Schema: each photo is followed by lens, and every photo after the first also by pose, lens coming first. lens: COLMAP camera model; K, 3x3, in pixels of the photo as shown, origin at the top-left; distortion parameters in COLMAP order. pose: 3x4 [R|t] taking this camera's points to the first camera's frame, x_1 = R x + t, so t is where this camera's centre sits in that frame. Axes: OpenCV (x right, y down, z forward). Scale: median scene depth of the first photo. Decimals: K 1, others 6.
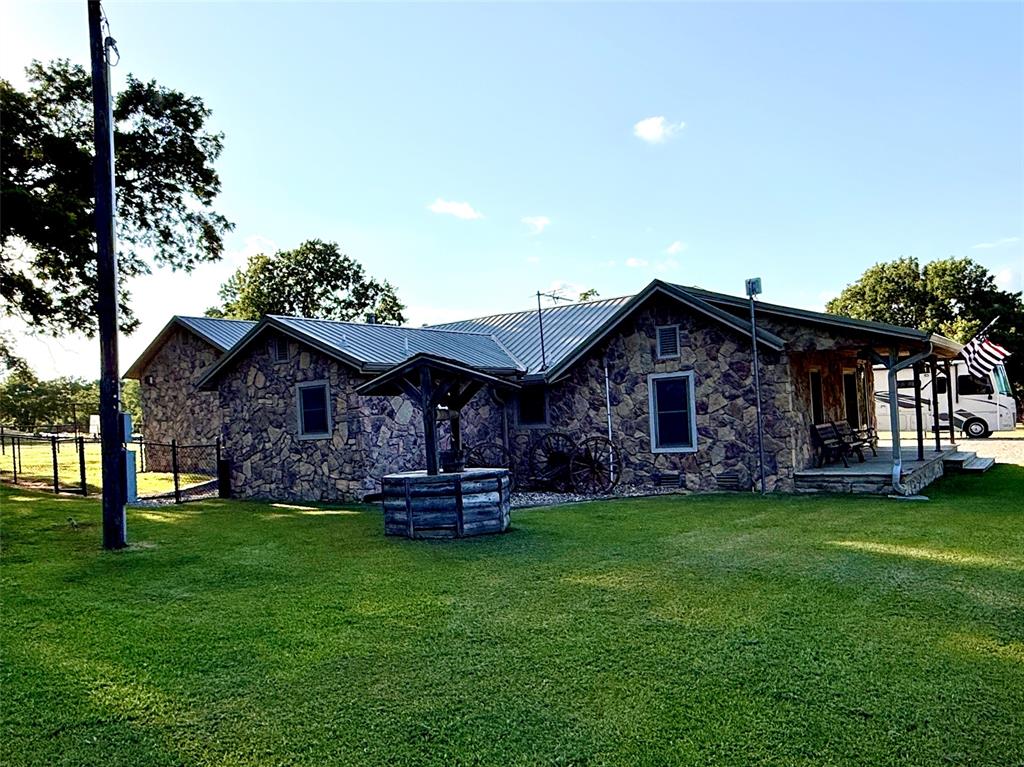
lens RADIAL K [[804.1, 0, 512.3], [0, 804.1, 389.4], [0, 0, 1]] dist [-0.005660, -0.001512]
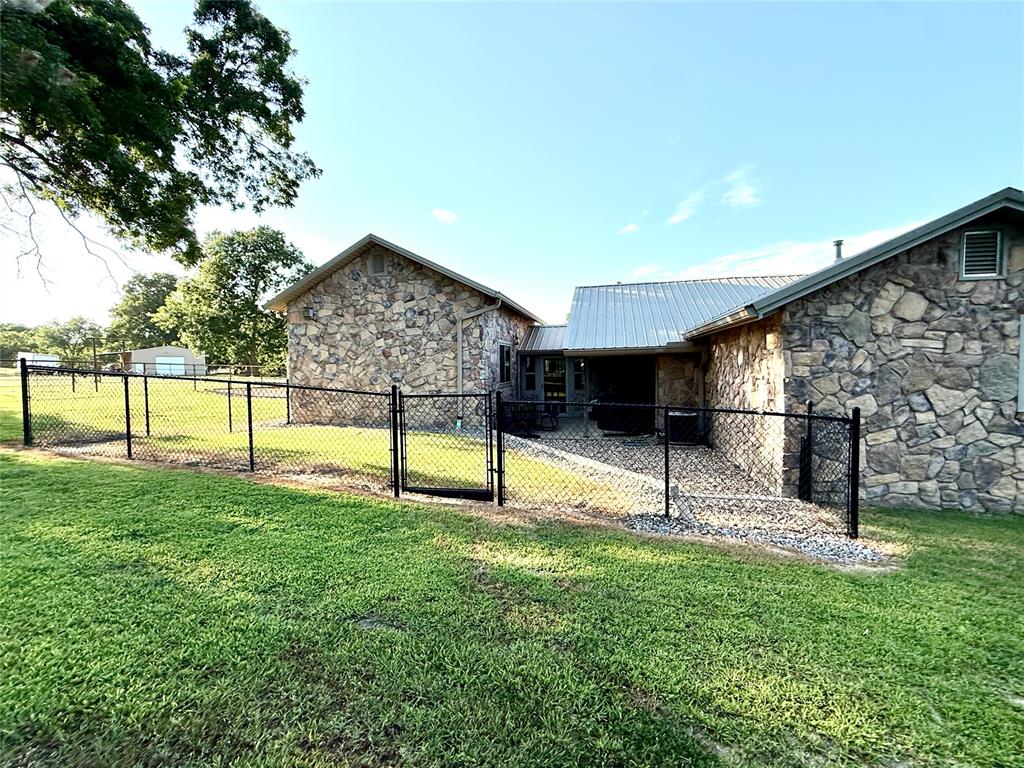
lens RADIAL K [[450.2, 0, 512.0], [0, 450.2, 373.3], [0, 0, 1]] dist [-0.001662, -0.000039]
pose [[0.922540, 0.041442, 0.383669, -0.445457], [-0.055128, 0.998173, 0.024740, 0.028291], [-0.381943, -0.043975, 0.923139, 0.504132]]
